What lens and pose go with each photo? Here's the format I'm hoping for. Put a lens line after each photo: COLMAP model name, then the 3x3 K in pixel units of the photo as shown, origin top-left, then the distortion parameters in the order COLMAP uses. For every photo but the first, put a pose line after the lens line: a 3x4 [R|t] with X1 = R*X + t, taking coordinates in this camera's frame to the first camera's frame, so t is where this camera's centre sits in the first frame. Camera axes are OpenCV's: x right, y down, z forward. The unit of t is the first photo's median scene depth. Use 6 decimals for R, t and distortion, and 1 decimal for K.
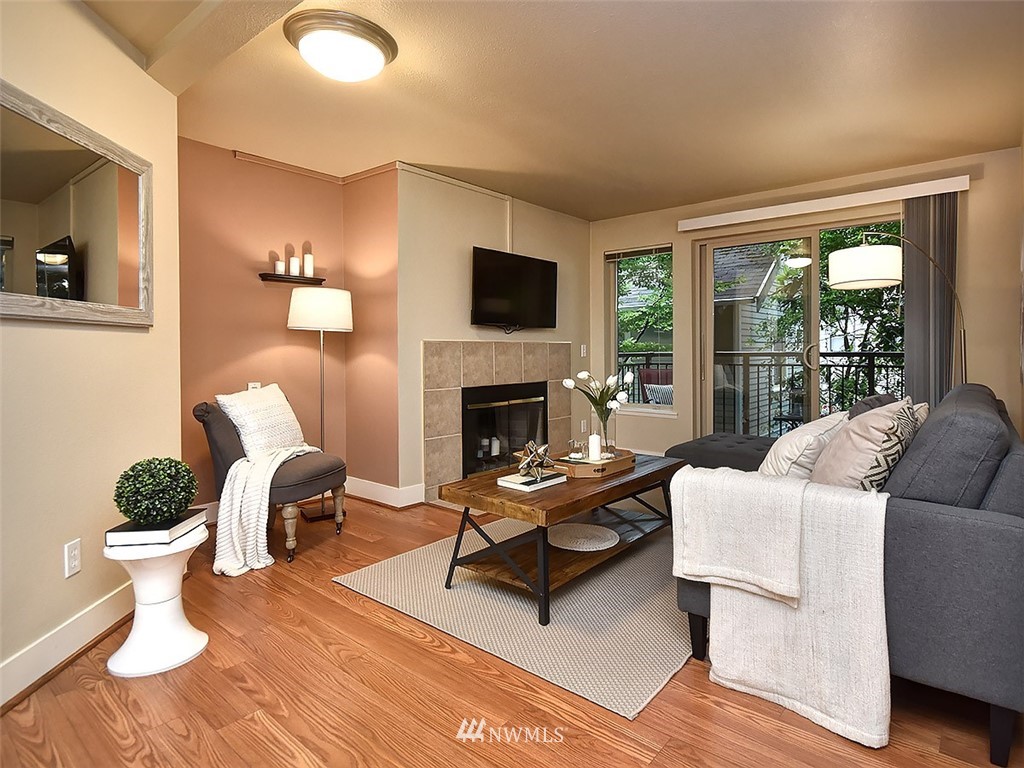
lens RADIAL K [[553.6, 0, 565.6], [0, 553.6, 364.2], [0, 0, 1]] dist [0.002461, 0.000218]
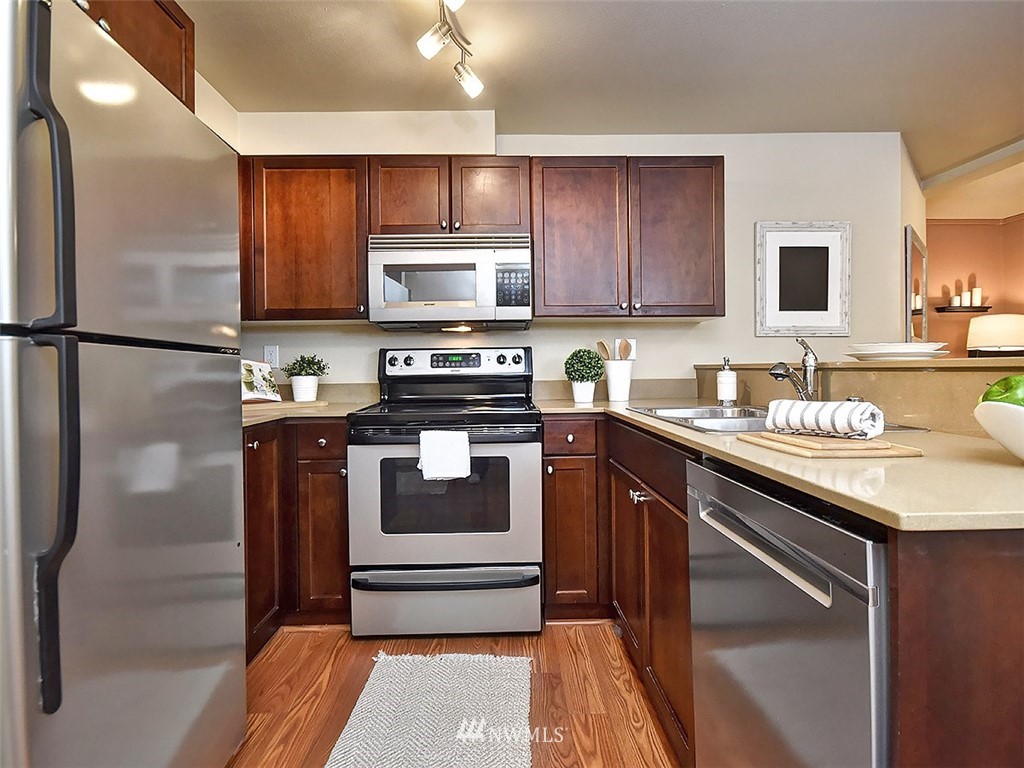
lens RADIAL K [[531.4, 0, 508.3], [0, 531.4, 369.3], [0, 0, 1]] dist [0.002584, 0.000643]
pose [[0.628845, 0.001208, -0.777530, -0.157186], [-0.014992, 0.999832, -0.010572, 0.009706], [0.777387, 0.018305, 0.628757, -0.459237]]
